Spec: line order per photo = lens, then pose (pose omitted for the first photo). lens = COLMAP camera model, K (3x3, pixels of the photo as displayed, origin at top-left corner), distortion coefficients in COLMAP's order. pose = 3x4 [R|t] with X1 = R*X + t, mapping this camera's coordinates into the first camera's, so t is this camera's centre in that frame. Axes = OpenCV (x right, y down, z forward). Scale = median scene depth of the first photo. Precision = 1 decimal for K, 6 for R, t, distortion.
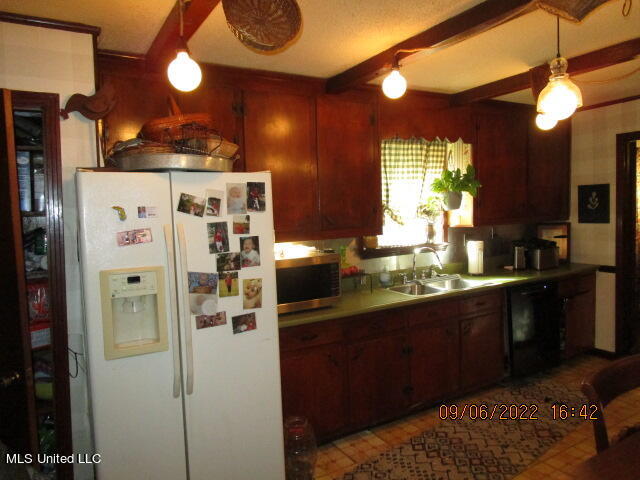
lens RADIAL K [[455.2, 0, 321.0], [0, 455.2, 241.7], [0, 0, 1]] dist [-0.016394, -0.000019]
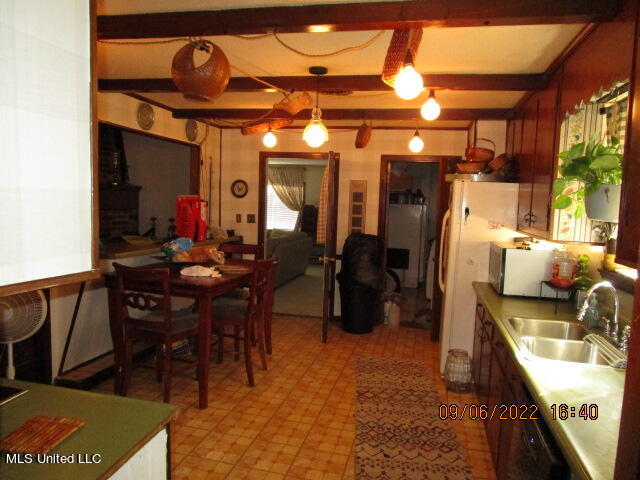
lens RADIAL K [[455.2, 0, 322.1], [0, 455.2, 239.3], [0, 0, 1]] dist [-0.016394, -0.000019]
pose [[-0.690807, 0.070760, -0.719568, 1.065453], [-0.066081, 0.984856, 0.160287, -0.132665], [0.720013, 0.158277, -0.675670, 1.357327]]
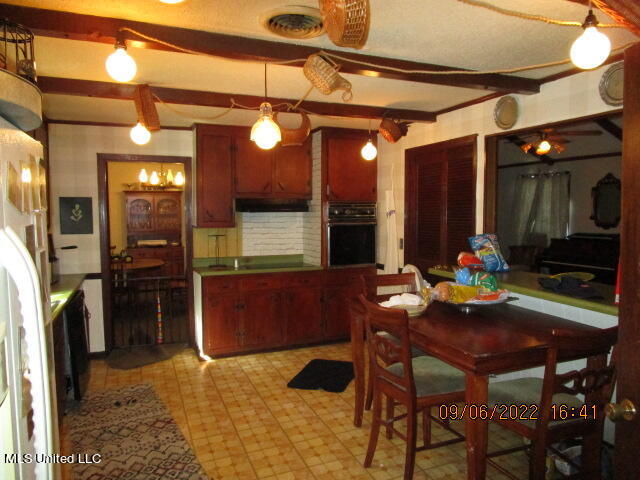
lens RADIAL K [[455.2, 0, 320.4], [0, 455.2, 243.0], [0, 0, 1]] dist [-0.016394, -0.000019]
pose [[0.143196, -0.032748, 0.989152, -0.493610], [0.071185, 0.997205, 0.022710, -0.006500], [-0.987131, 0.067161, 0.145127, 0.418924]]
